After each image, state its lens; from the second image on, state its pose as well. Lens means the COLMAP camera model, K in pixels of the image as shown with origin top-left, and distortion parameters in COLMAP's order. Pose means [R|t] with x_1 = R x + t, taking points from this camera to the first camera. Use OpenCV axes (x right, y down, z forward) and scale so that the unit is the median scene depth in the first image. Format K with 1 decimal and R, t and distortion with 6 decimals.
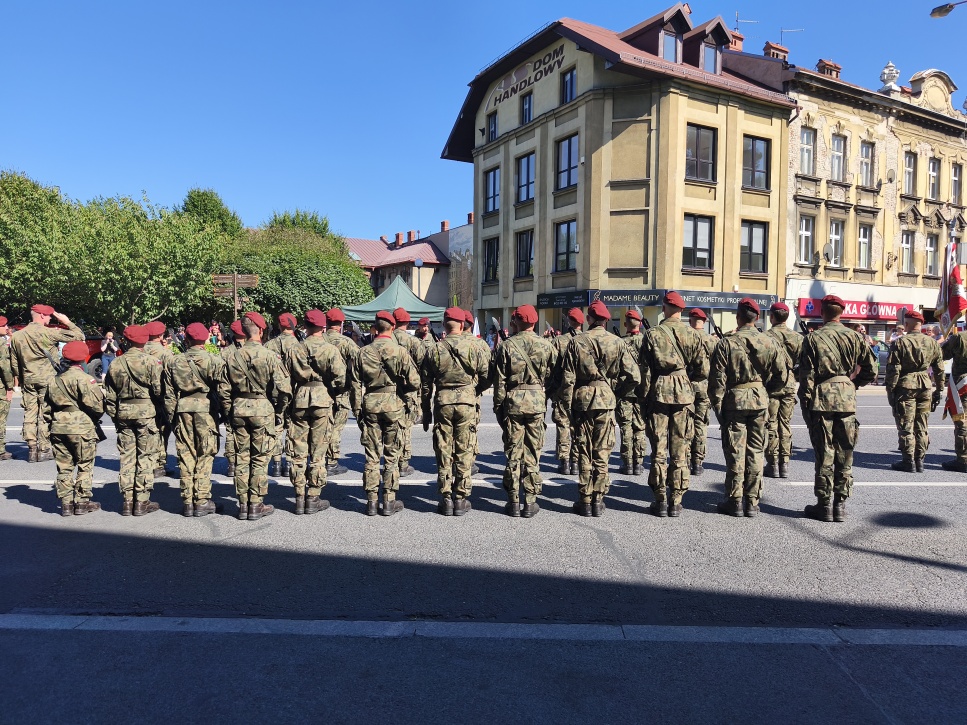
lens RADIAL K [[673.3, 0, 484.8], [0, 673.3, 368.6], [0, 0, 1]] dist [0.025954, -0.042496]
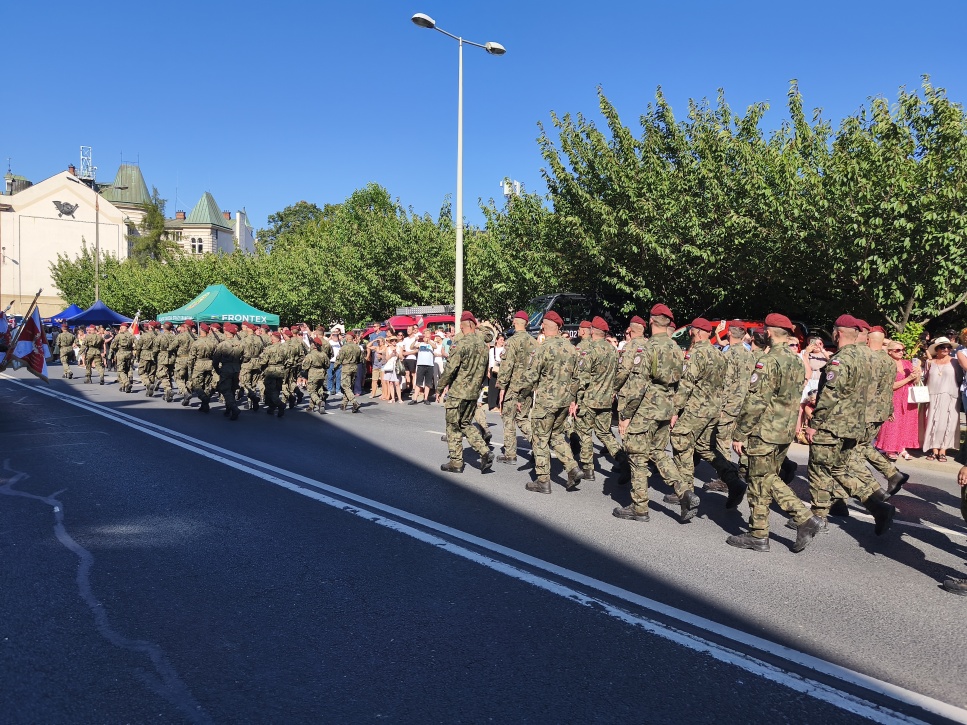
lens RADIAL K [[673.3, 0, 475.8], [0, 673.3, 358.6], [0, 0, 1]] dist [0.025954, -0.042496]
pose [[0.671408, 0.042823, -0.739850, -0.268778], [-0.058178, 0.998294, 0.004986, -0.013148], [0.738801, 0.039695, 0.672754, 0.292282]]
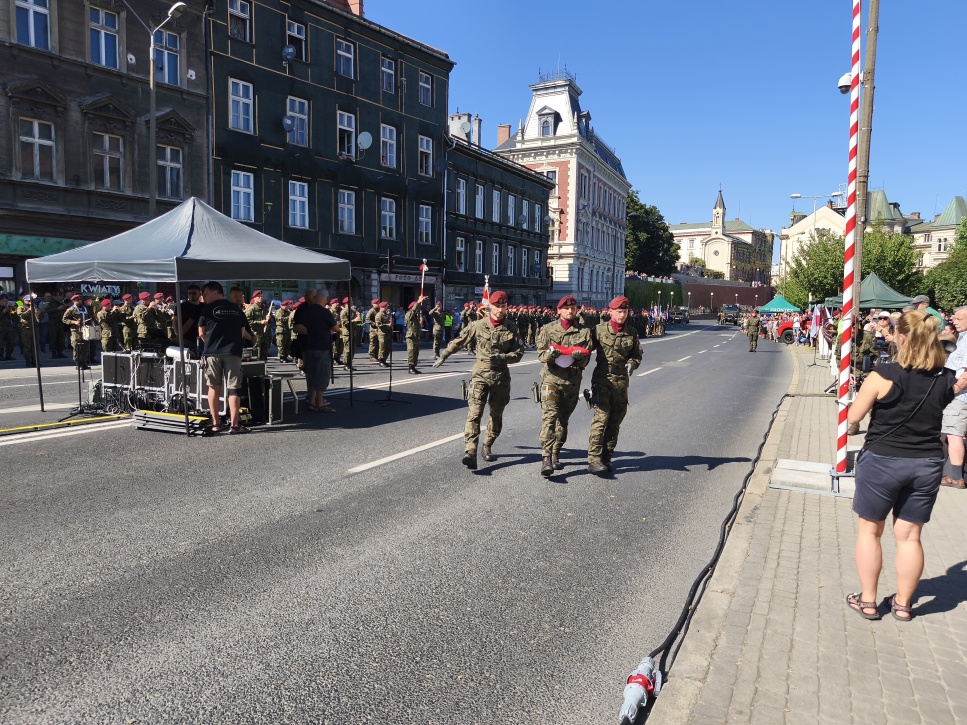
lens RADIAL K [[673.3, 0, 483.4], [0, 673.3, 370.5], [0, 0, 1]] dist [0.025954, -0.042496]
pose [[-0.378698, 0.081649, -0.921912, 1.004734], [-0.063590, 0.991452, 0.113929, -0.039251], [0.923333, 0.101769, -0.370268, 0.607930]]
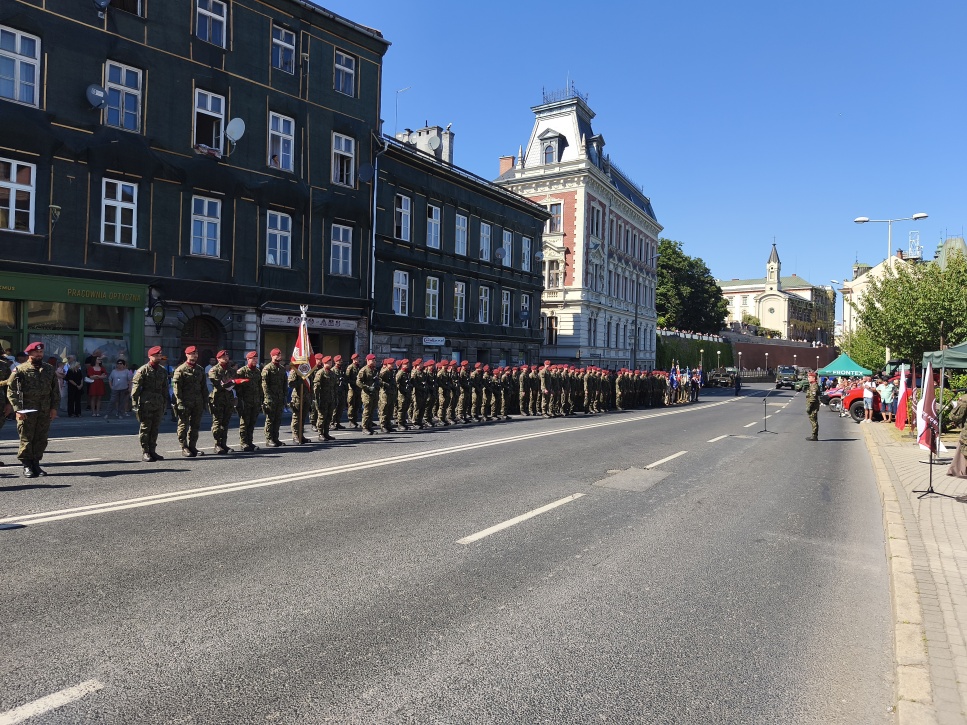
lens RADIAL K [[673.3, 0, 483.5], [0, 673.3, 366.0], [0, 0, 1]] dist [0.025954, -0.042496]
pose [[-0.450753, -0.009692, -0.892596, 0.590095], [-0.071227, 0.997143, 0.025142, -0.038540], [0.889802, 0.074910, -0.450156, 0.617128]]
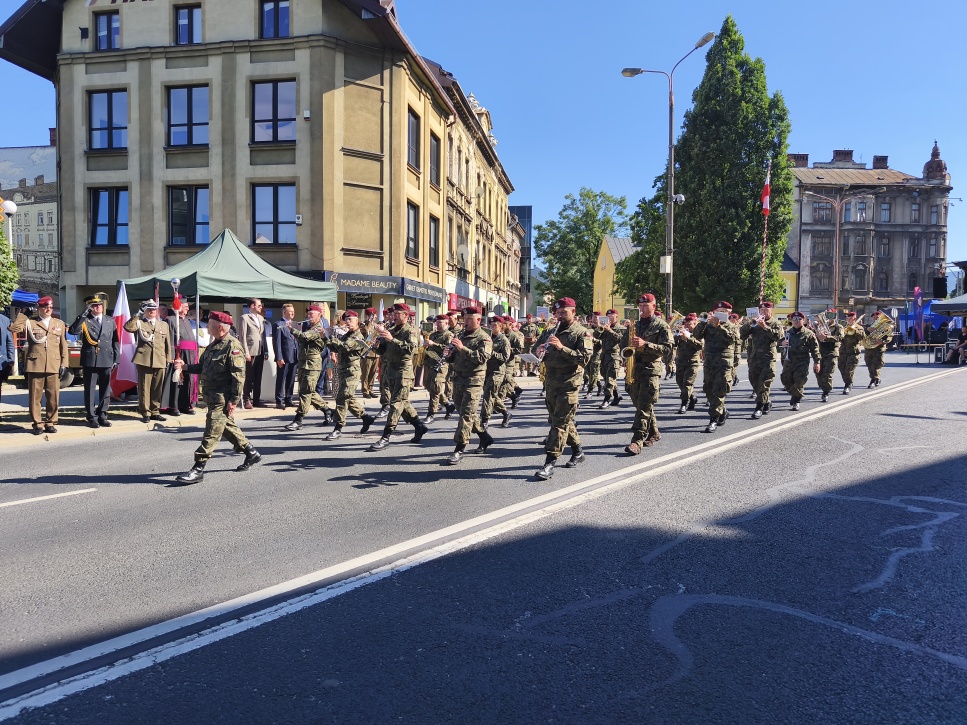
lens RADIAL K [[673.3, 0, 471.8], [0, 673.3, 365.5], [0, 0, 1]] dist [0.025954, -0.042496]
pose [[0.638181, -0.035001, 0.769090, -0.365025], [0.028751, 0.999353, 0.021623, -0.010262], [-0.769349, 0.008313, 0.638774, 0.298856]]
